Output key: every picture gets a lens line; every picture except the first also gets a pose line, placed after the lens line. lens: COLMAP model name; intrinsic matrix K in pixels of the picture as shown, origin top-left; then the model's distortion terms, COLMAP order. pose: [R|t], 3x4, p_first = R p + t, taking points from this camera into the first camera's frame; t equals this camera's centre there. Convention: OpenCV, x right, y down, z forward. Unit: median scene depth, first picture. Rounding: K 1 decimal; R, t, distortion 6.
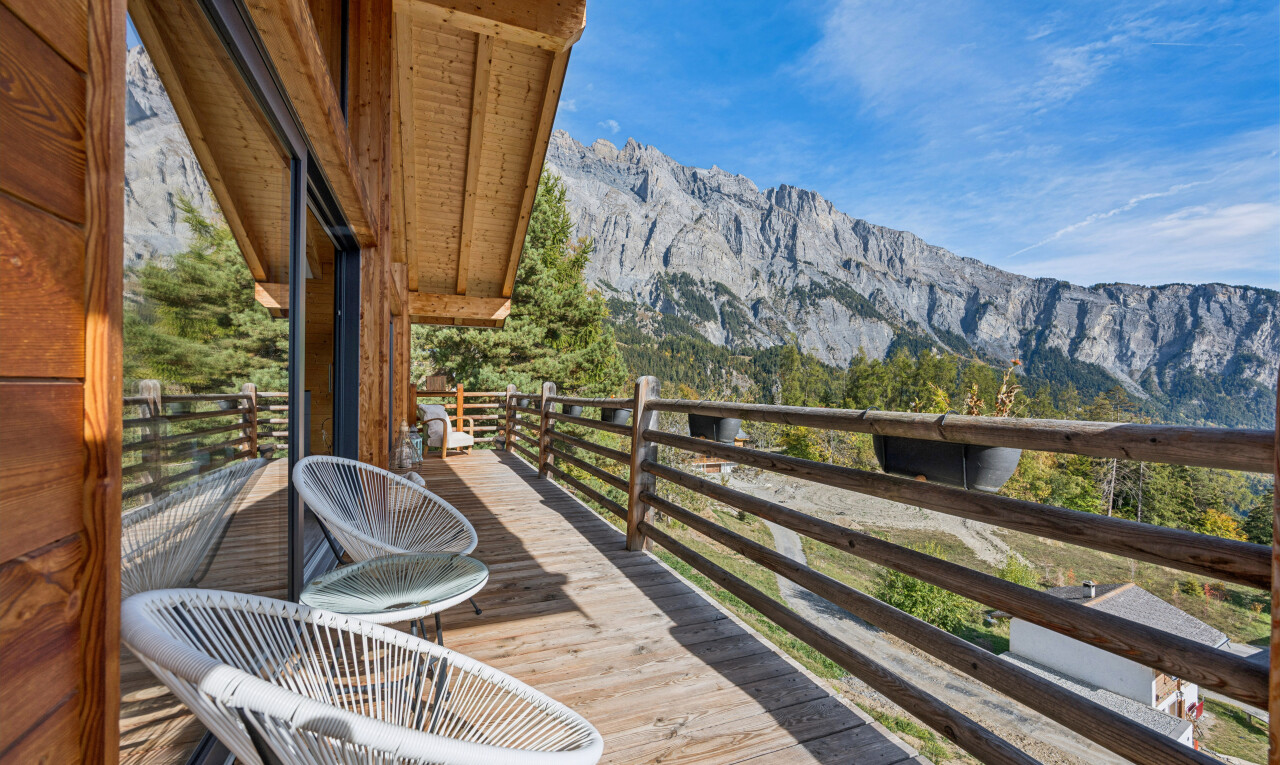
lens RADIAL K [[535.6, 0, 635.2], [0, 535.6, 381.3], [0, 0, 1]] dist [0.001200, 0.000206]
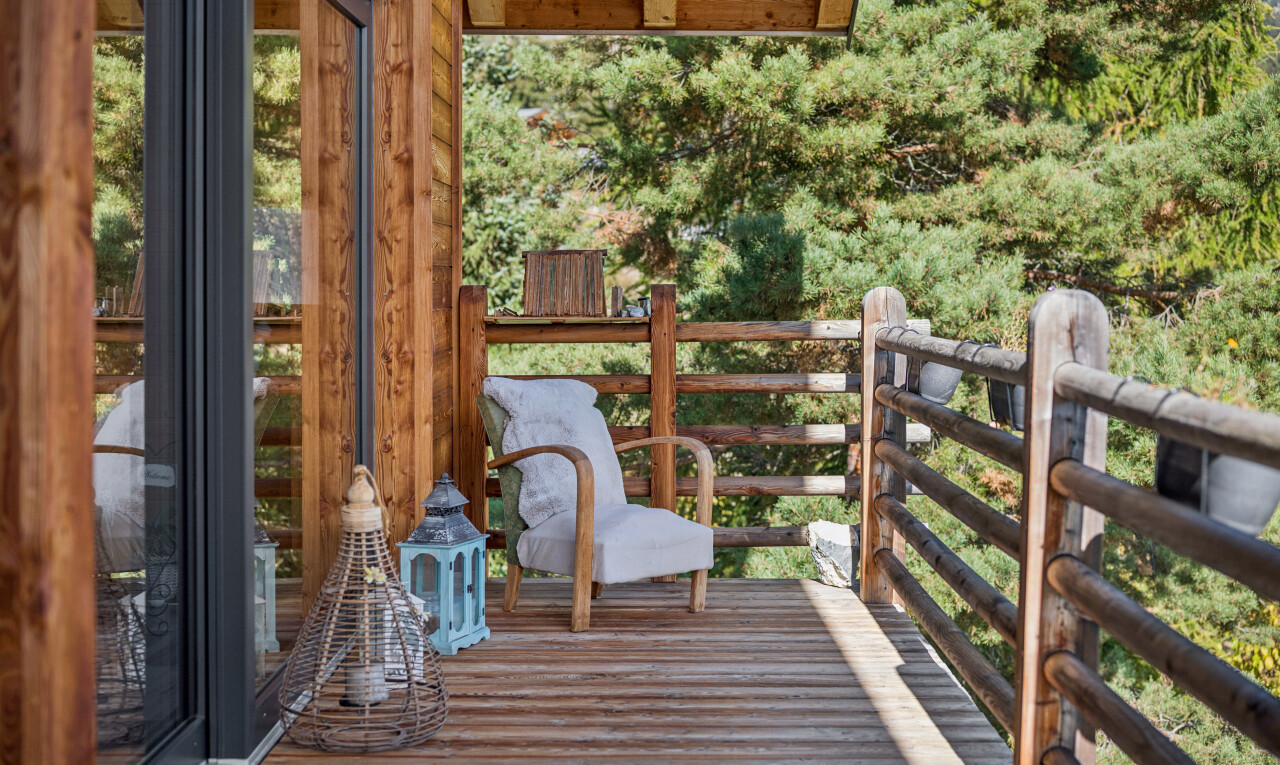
lens RADIAL K [[1862.9, 0, 640.0], [0, 1862.9, 382.5], [0, 0, 1]] dist [-0.044423, -0.031643]
pose [[0.931226, 0.013310, -0.364199, -0.035416], [0.012861, 0.997510, 0.069340, -0.006332], [0.364215, -0.069255, 0.928736, 0.192905]]
